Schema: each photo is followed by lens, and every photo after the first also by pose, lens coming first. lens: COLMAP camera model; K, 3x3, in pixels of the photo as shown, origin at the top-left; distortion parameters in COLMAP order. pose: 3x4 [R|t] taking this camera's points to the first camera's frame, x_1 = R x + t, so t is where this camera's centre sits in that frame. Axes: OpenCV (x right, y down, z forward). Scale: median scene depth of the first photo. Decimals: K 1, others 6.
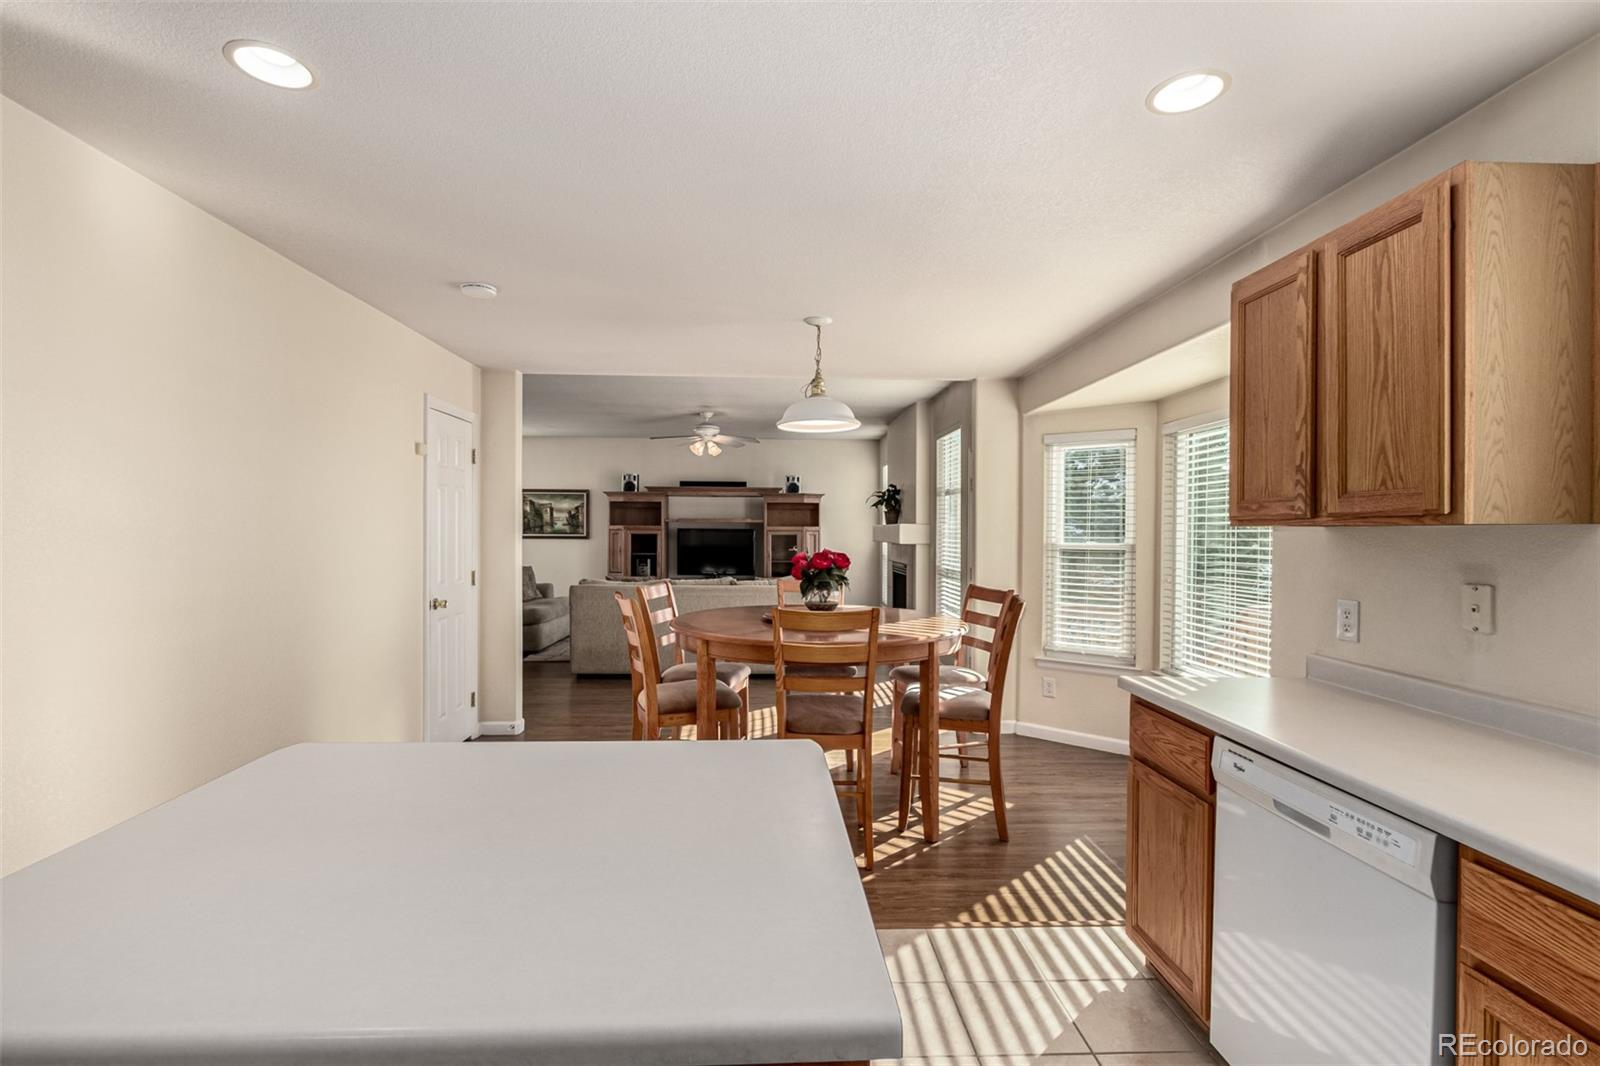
lens RADIAL K [[722.6, 0, 781.5], [0, 722.6, 533.1], [0, 0, 1]] dist [-0.000037, -0.000083]
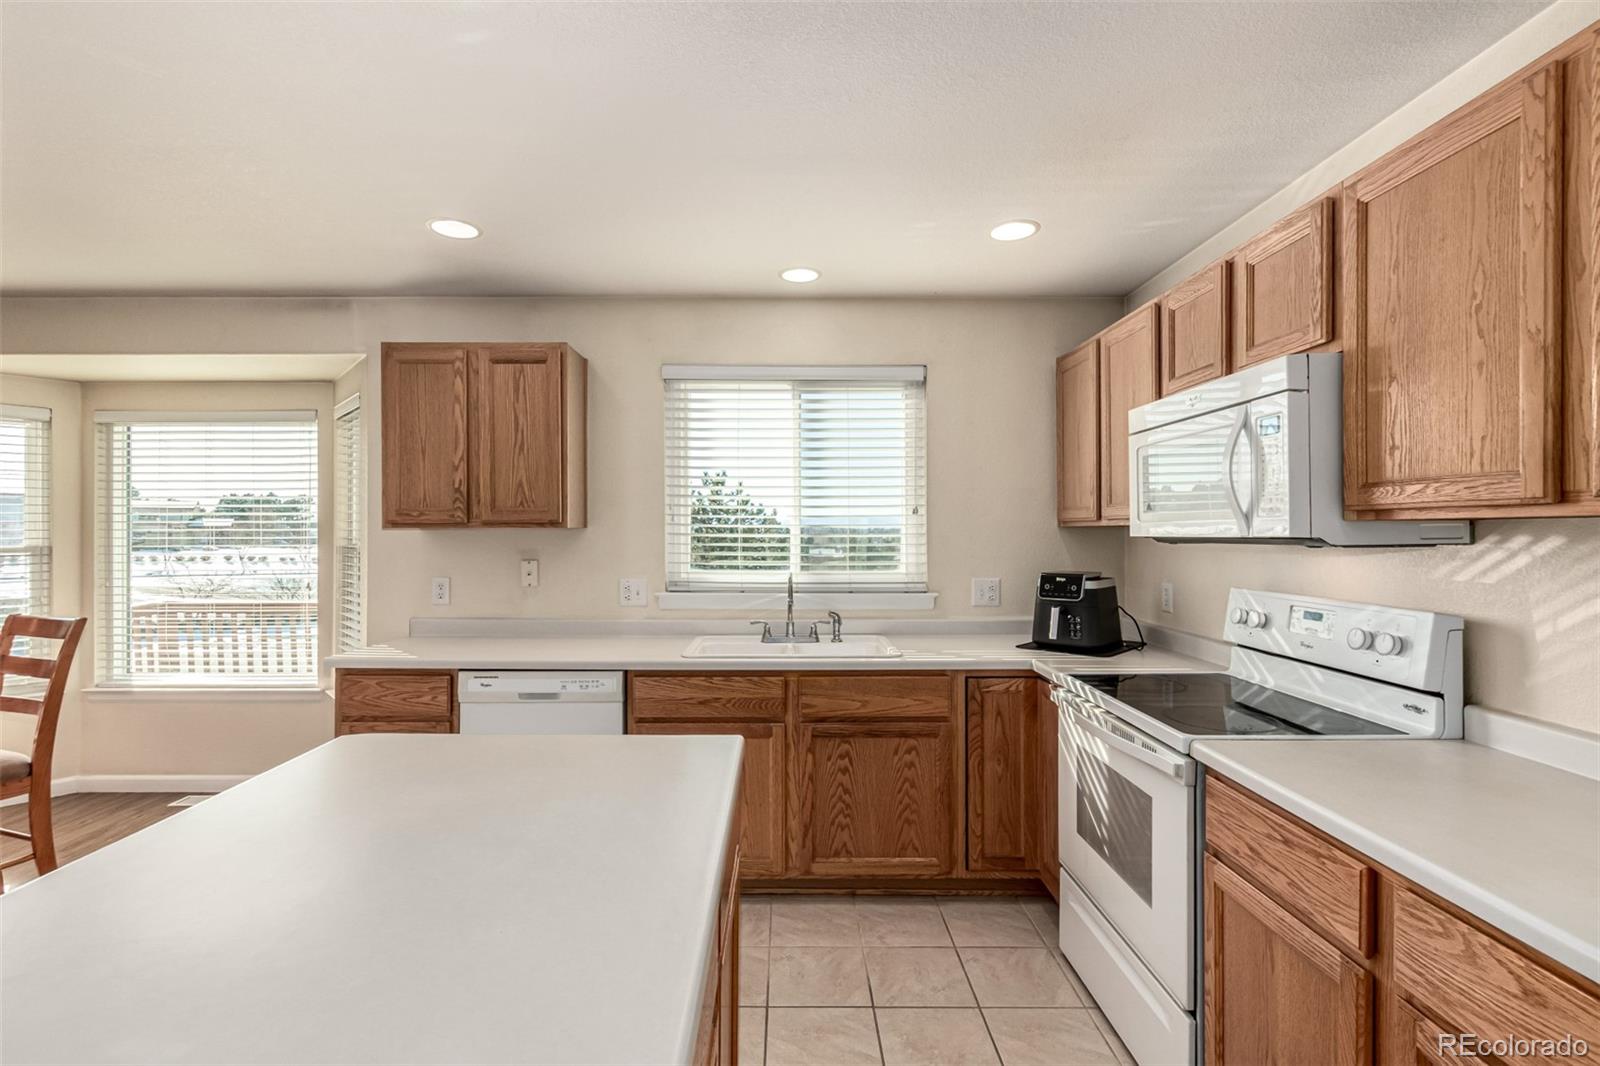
lens RADIAL K [[737.7, 0, 792.8], [0, 737.7, 531.9], [0, 0, 1]] dist [0.000735, 0.000215]
pose [[0.020878, -0.007195, 0.999756, -0.149577], [0.003637, 0.999968, 0.007121, -0.001960], [-0.999775, 0.003487, 0.020904, 0.049757]]
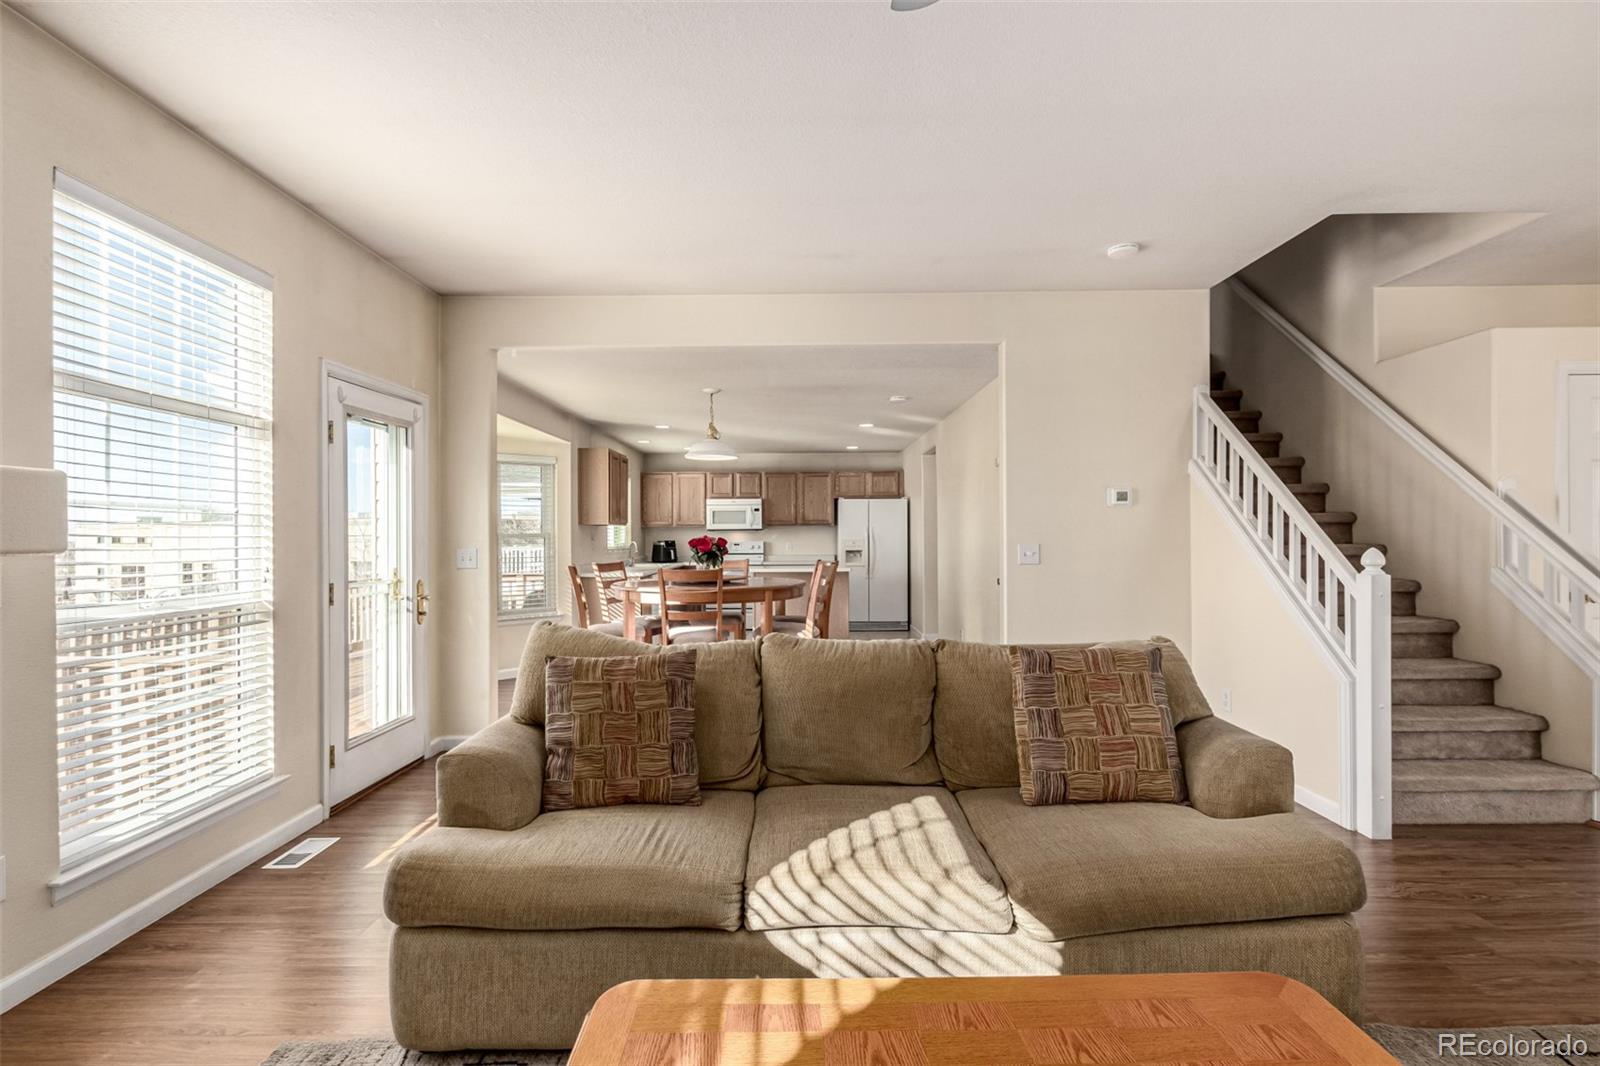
lens RADIAL K [[732.6, 0, 800.0], [0, 732.6, 533.0], [0, 0, 1]] dist [0.004118, 0.000113]
pose [[-0.999661, -0.001538, 0.025981, -0.064798], [-0.001536, 0.999999, 0.000113, 0.005834], [-0.025982, 0.000073, -0.999662, 0.905716]]
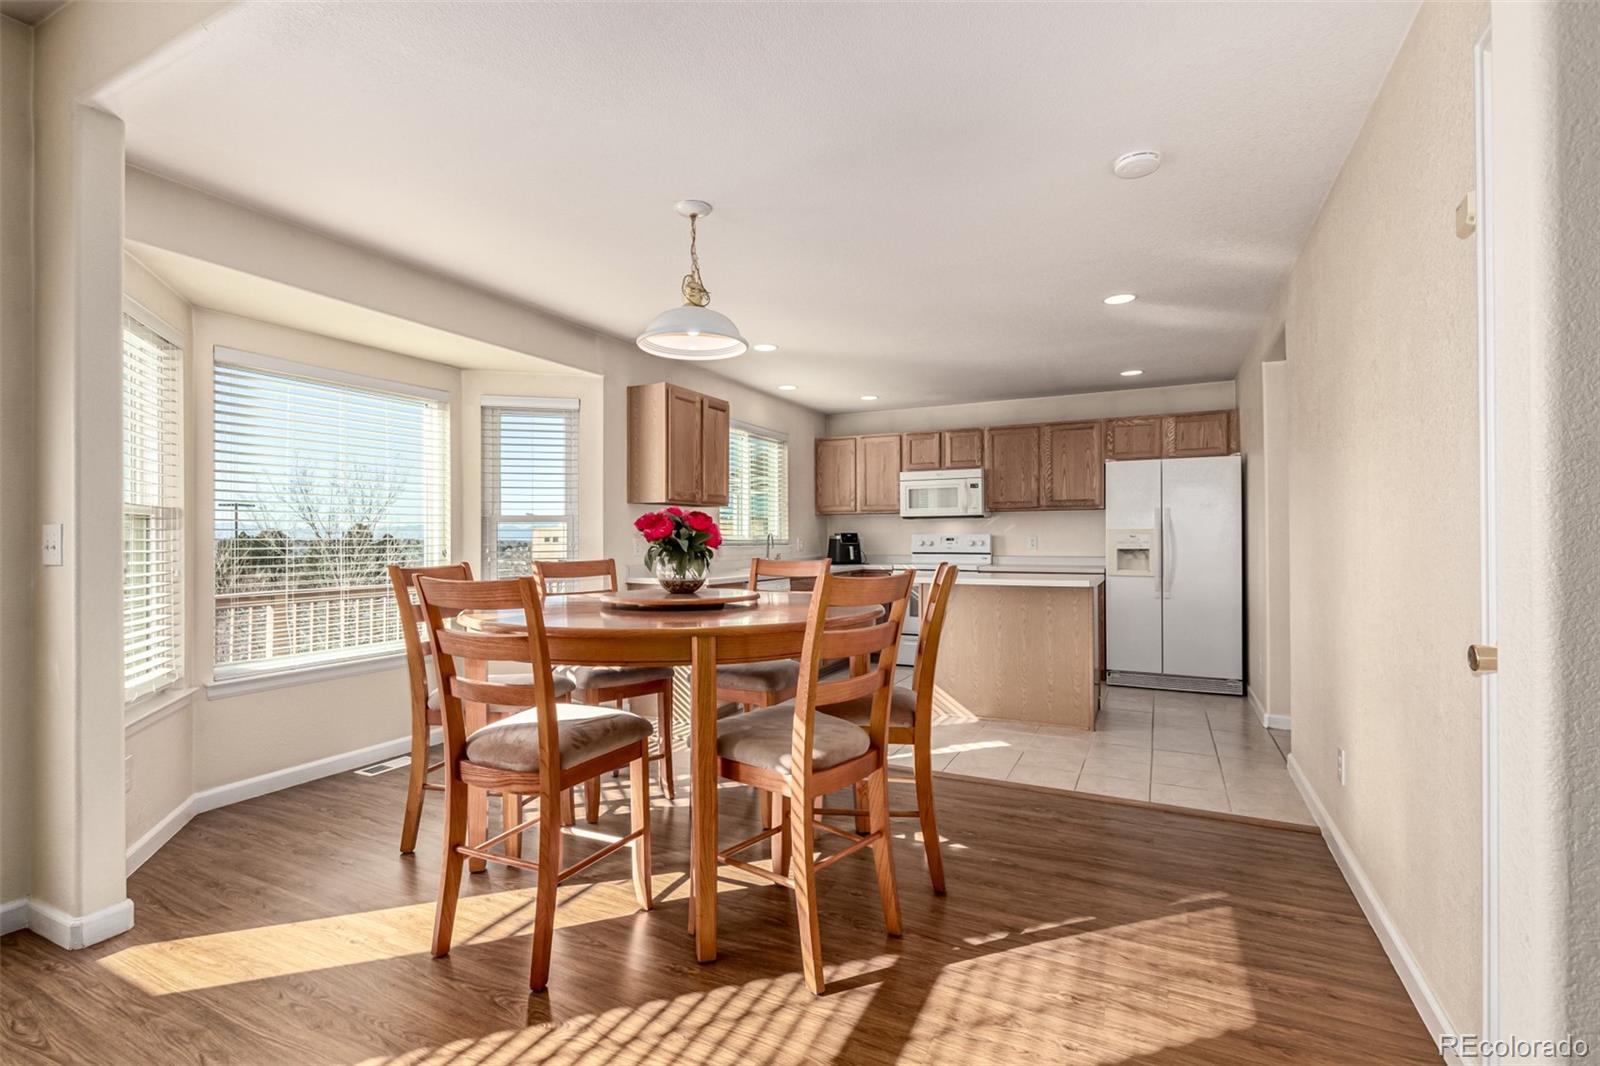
lens RADIAL K [[732.6, 0, 800.0], [0, 732.6, 533.0], [0, 0, 1]] dist [0.004118, 0.000113]
pose [[-0.885197, -0.001439, 0.465215, -0.142397], [-0.001382, 0.999999, 0.000463, 0.015951], [-0.465215, -0.000233, -0.885198, 0.569876]]
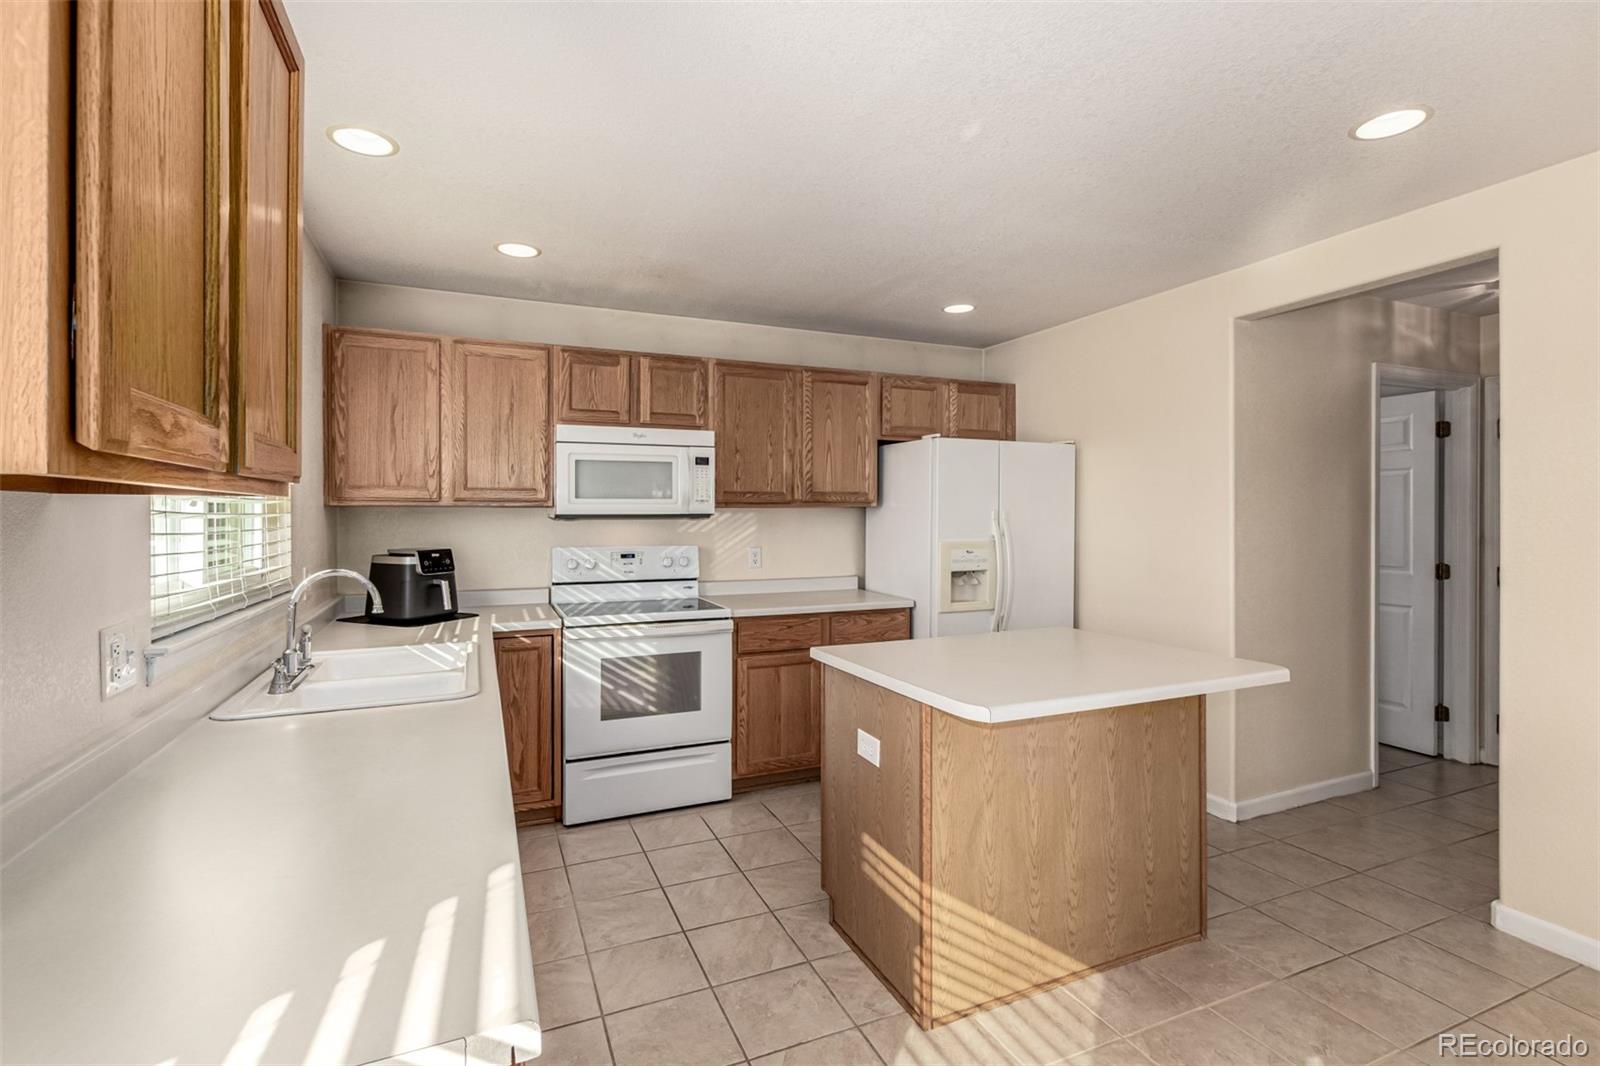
lens RADIAL K [[728.8, 0, 786.9], [0, 728.8, 514.3], [0, 0, 1]] dist [-0.003238, -0.000145]
pose [[-0.931031, -0.007142, -0.364871, 0.104970], [-0.008156, 0.999966, 0.001238, 0.000220], [0.364850, 0.004128, -0.931057, 0.282080]]
